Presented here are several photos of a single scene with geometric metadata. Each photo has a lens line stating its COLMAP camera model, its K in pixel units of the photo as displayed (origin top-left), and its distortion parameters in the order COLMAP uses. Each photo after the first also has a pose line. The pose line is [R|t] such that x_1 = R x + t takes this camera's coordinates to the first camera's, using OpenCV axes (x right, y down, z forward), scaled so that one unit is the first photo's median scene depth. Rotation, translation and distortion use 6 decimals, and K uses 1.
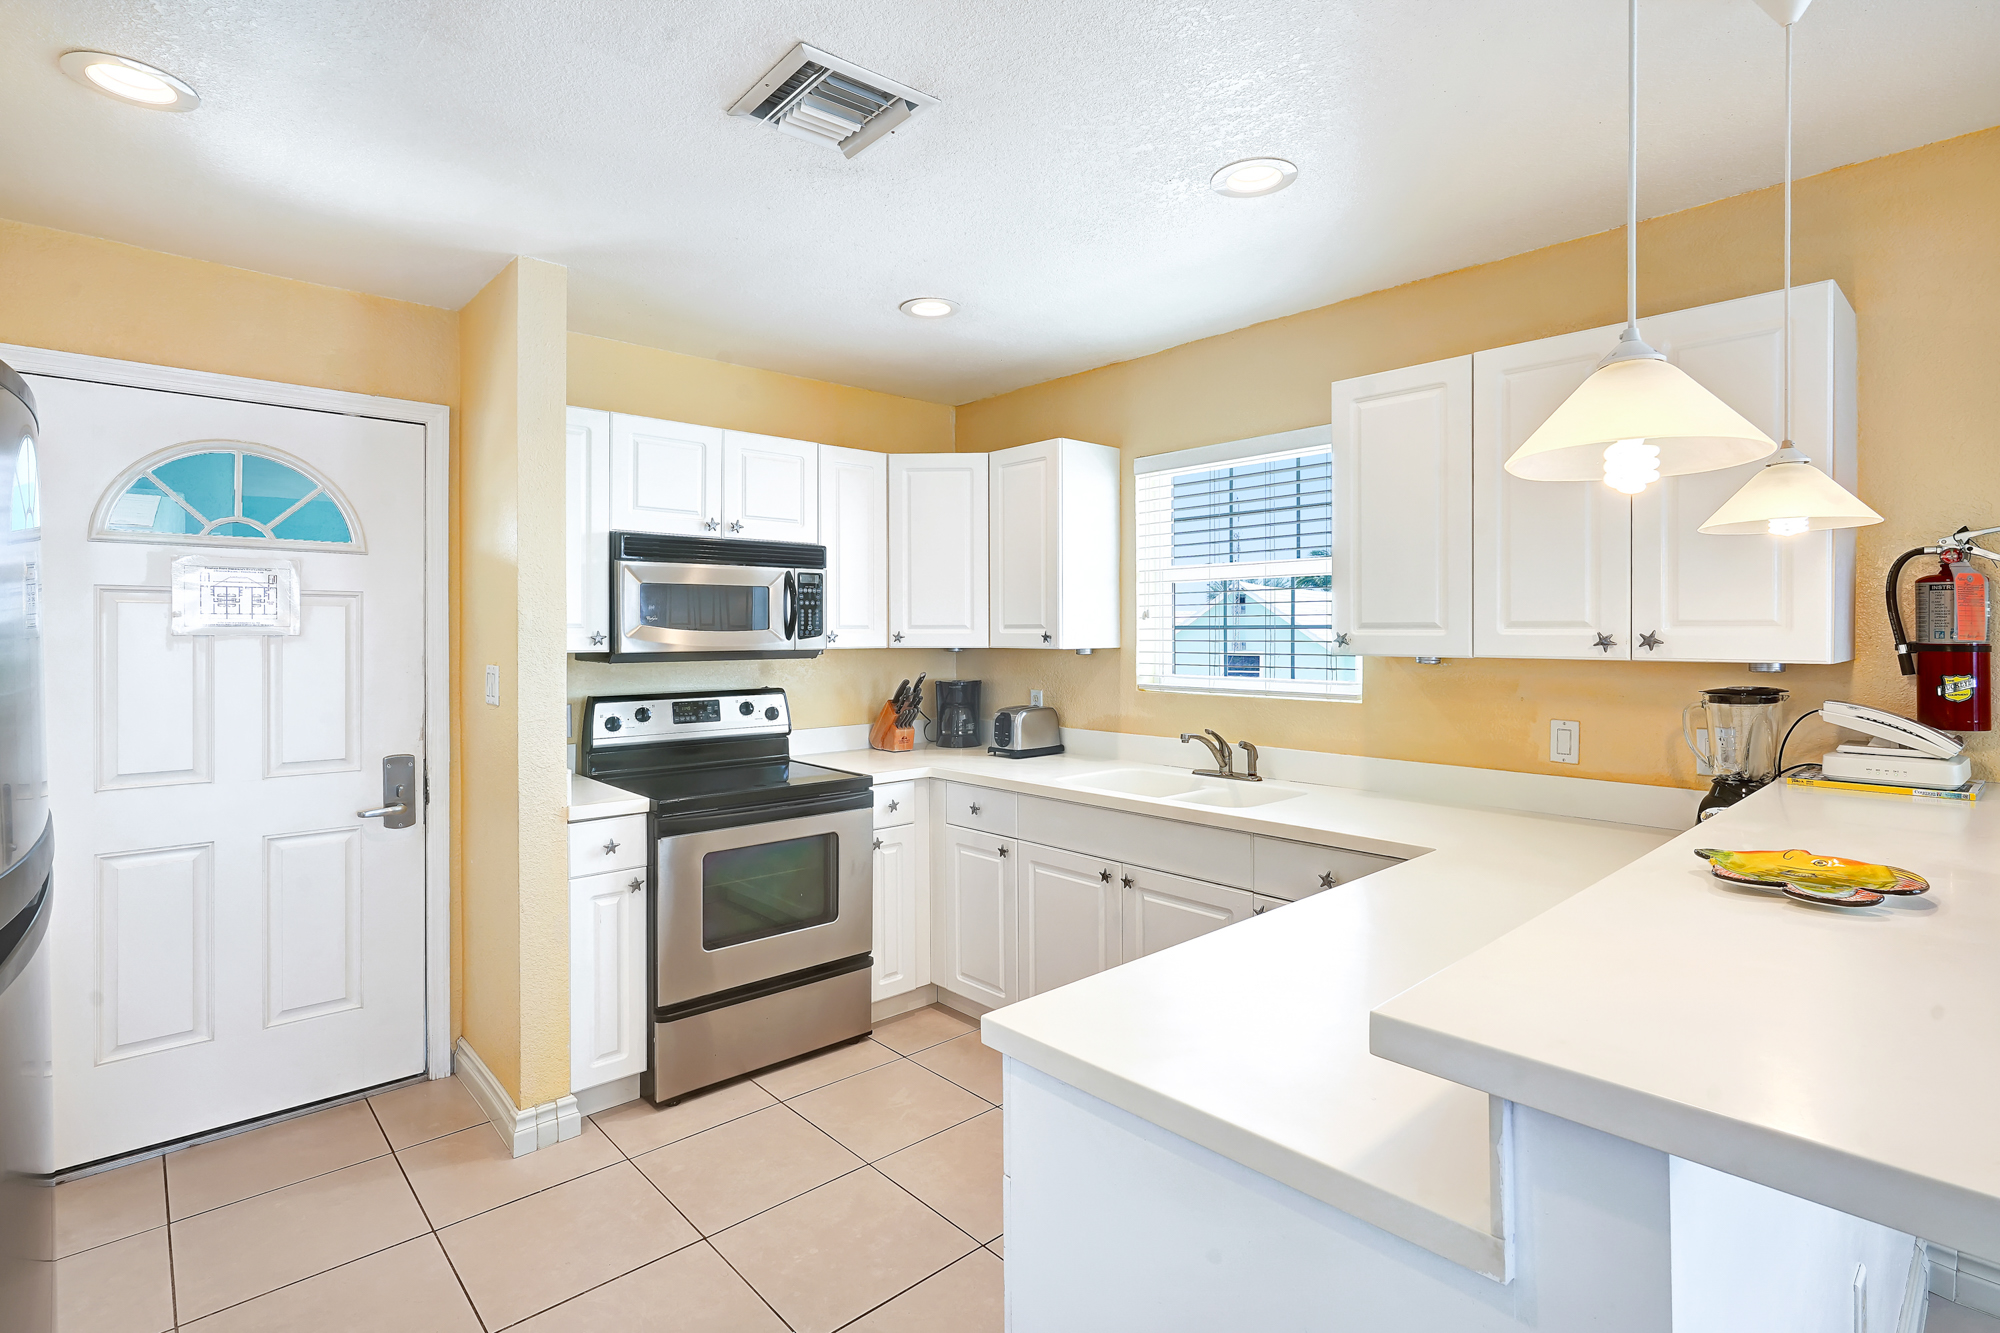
lens RADIAL K [[951.7, 0, 988.2], [0, 951.7, 651.9], [0, 0, 1]] dist [-0.017122, 0.005940]
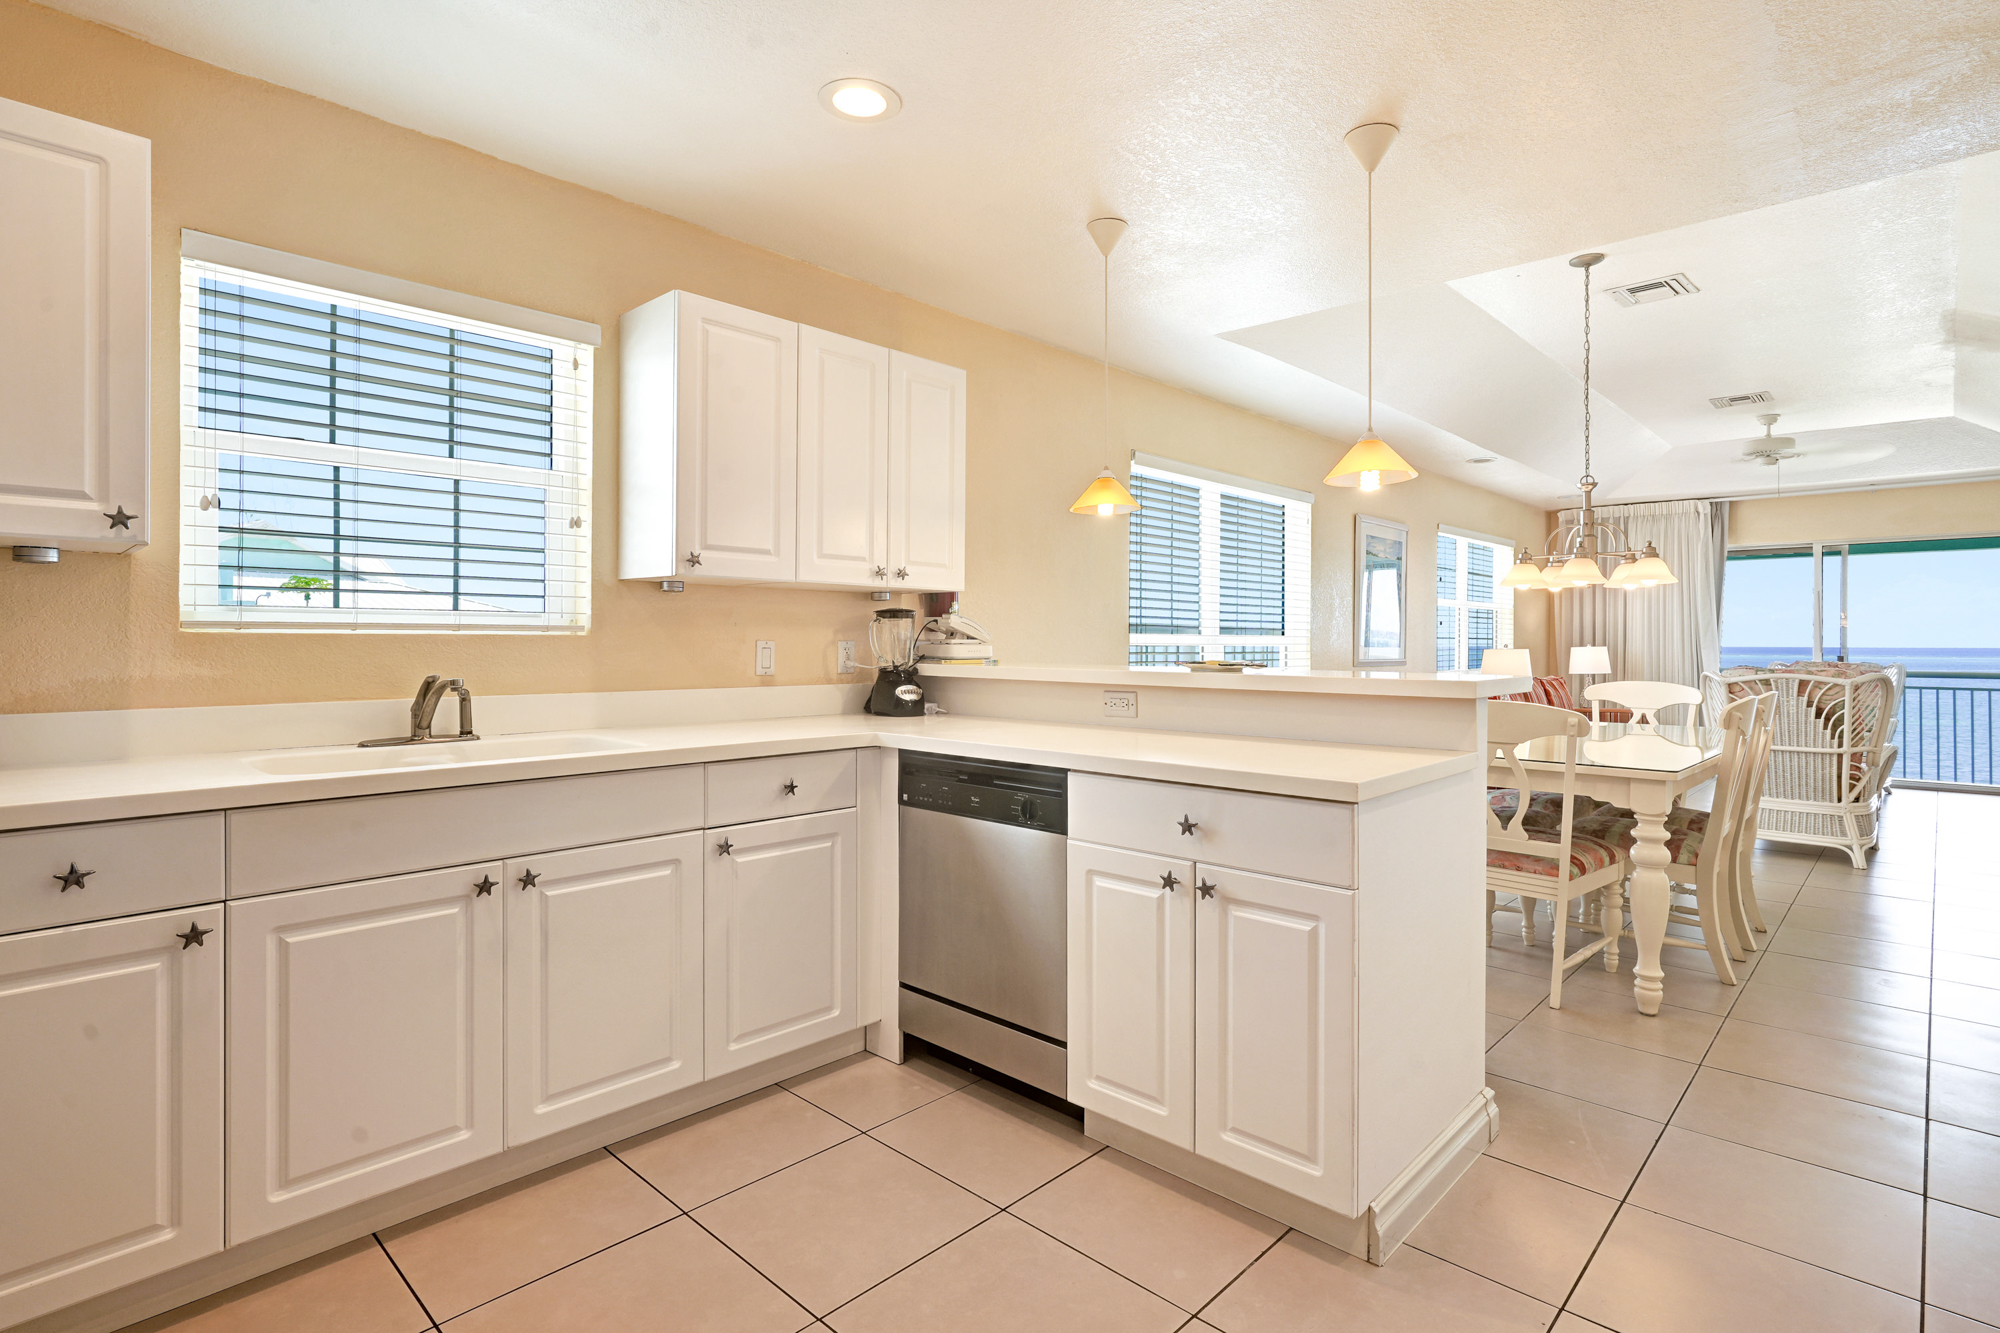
lens RADIAL K [[951.7, 0, 999.2], [0, 951.7, 640.9], [0, 0, 1]] dist [-0.017122, 0.005940]
pose [[-0.061030, 0.008344, 0.998101, -0.540148], [0.021711, 0.999740, -0.007030, 0.074082], [-0.997900, 0.021241, -0.061195, 0.652519]]
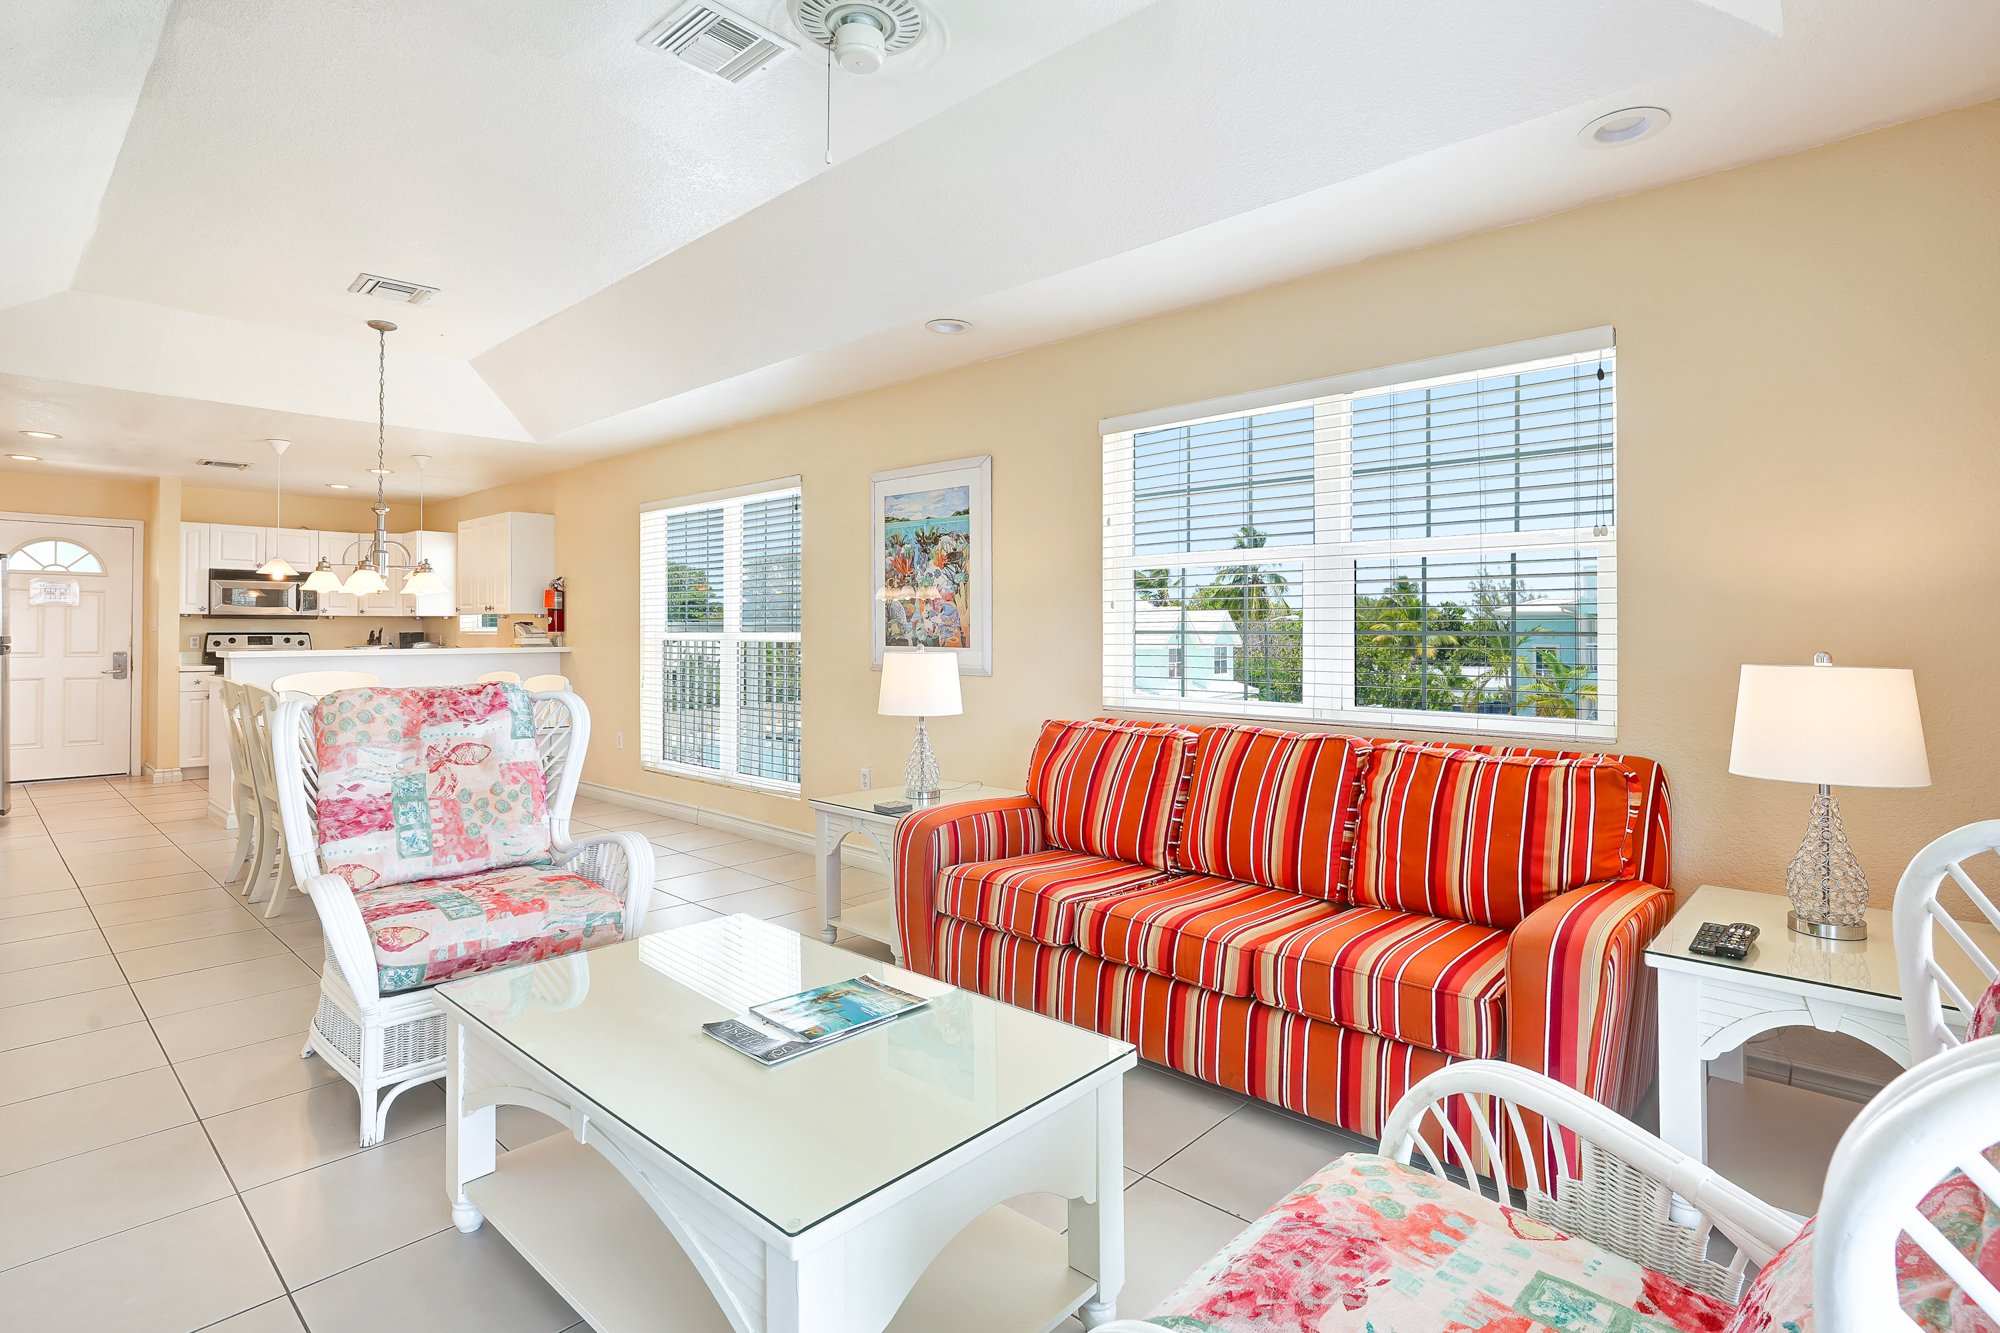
lens RADIAL K [[951.7, 0, 973.0], [0, 951.7, 636.6], [0, 0, 1]] dist [-0.017122, 0.005940]
pose [[0.995174, 0.000862, 0.098125, 1.470154], [0.000236, 0.999938, -0.011176, 0.092885], [-0.098129, 0.011145, 0.995111, -1.831942]]
